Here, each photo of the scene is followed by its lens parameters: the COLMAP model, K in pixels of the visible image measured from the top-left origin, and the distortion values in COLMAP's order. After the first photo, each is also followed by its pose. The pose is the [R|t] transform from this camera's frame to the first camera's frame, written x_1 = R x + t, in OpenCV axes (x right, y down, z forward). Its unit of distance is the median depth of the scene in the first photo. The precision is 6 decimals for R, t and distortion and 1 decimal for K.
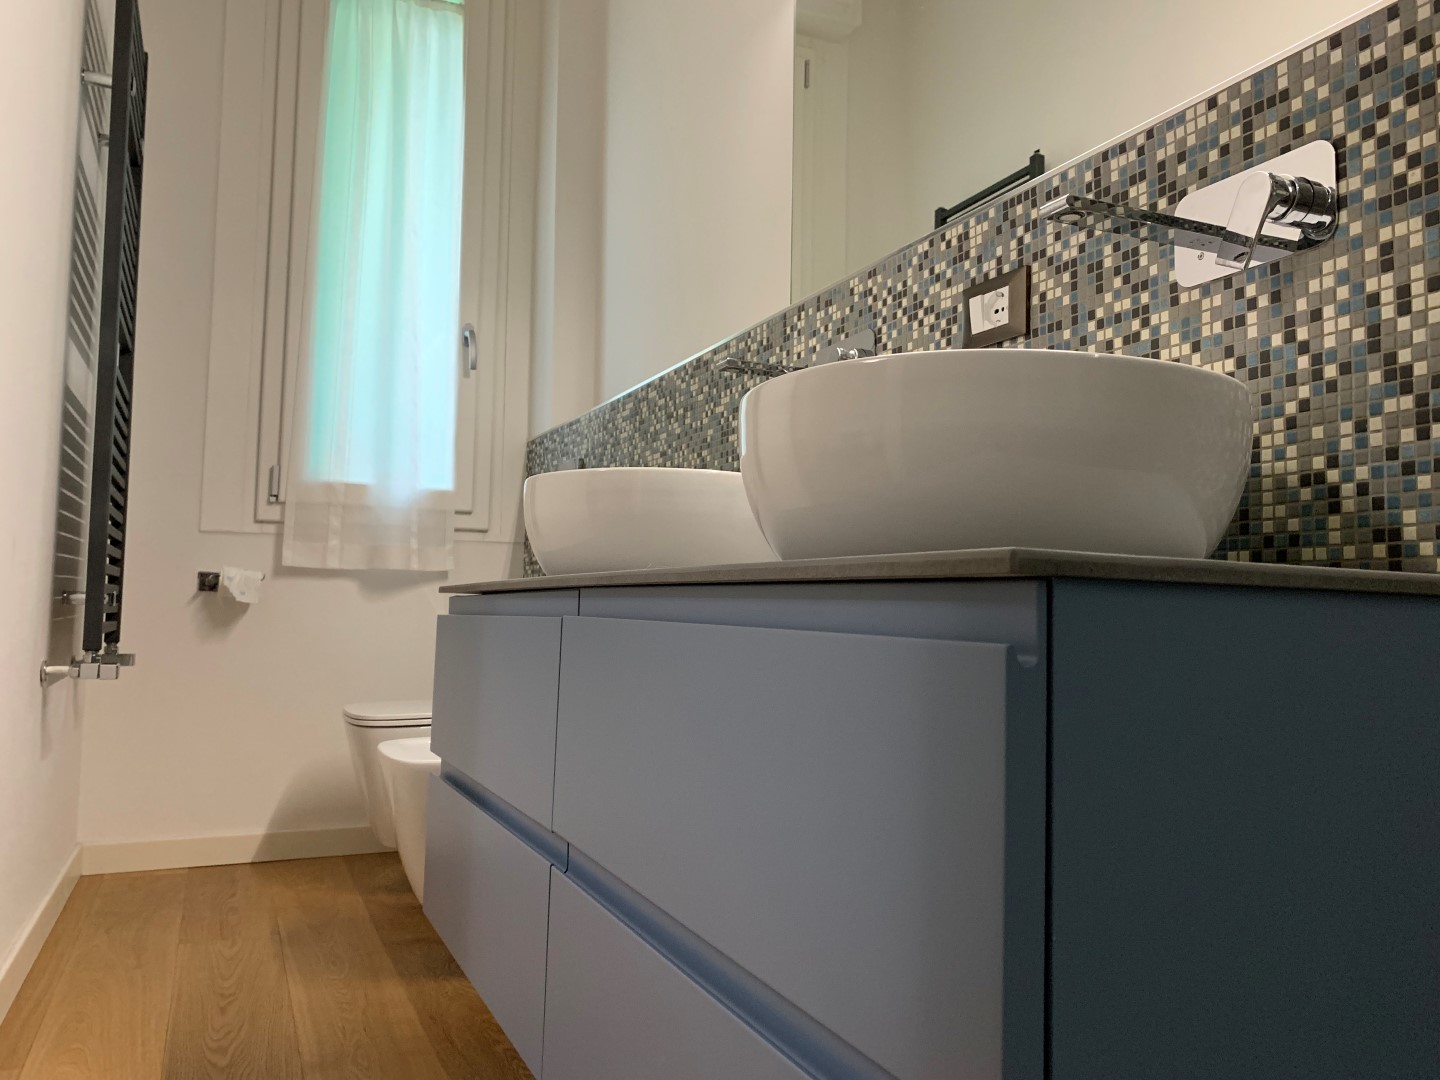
lens RADIAL K [[1118.2, 0, 720.0], [0, 1118.2, 540.0], [0, 0, 1]] dist [0.031436, -0.003581]
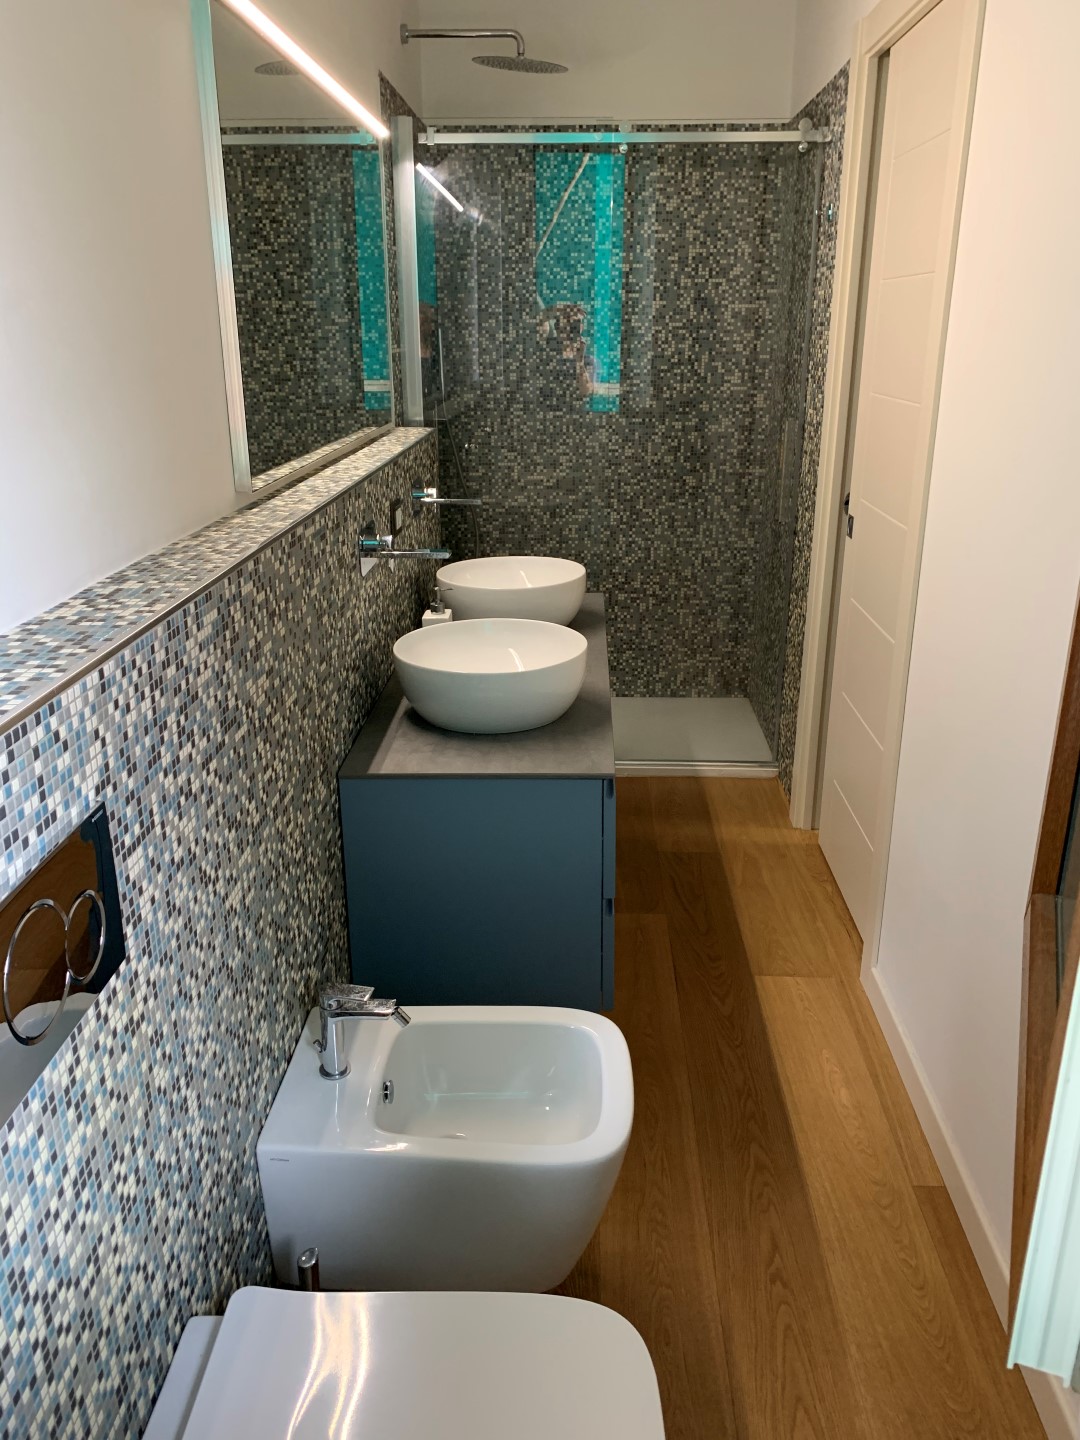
lens RADIAL K [[1118.2, 0, 540.0], [0, 1118.2, 720.0], [0, 0, 1]] dist [0.031436, -0.003581]
pose [[-0.898403, -0.169502, 0.405144, -0.494746], [-0.049432, 0.955683, 0.290218, -0.263193], [-0.436382, 0.240705, -0.866967, 1.576603]]
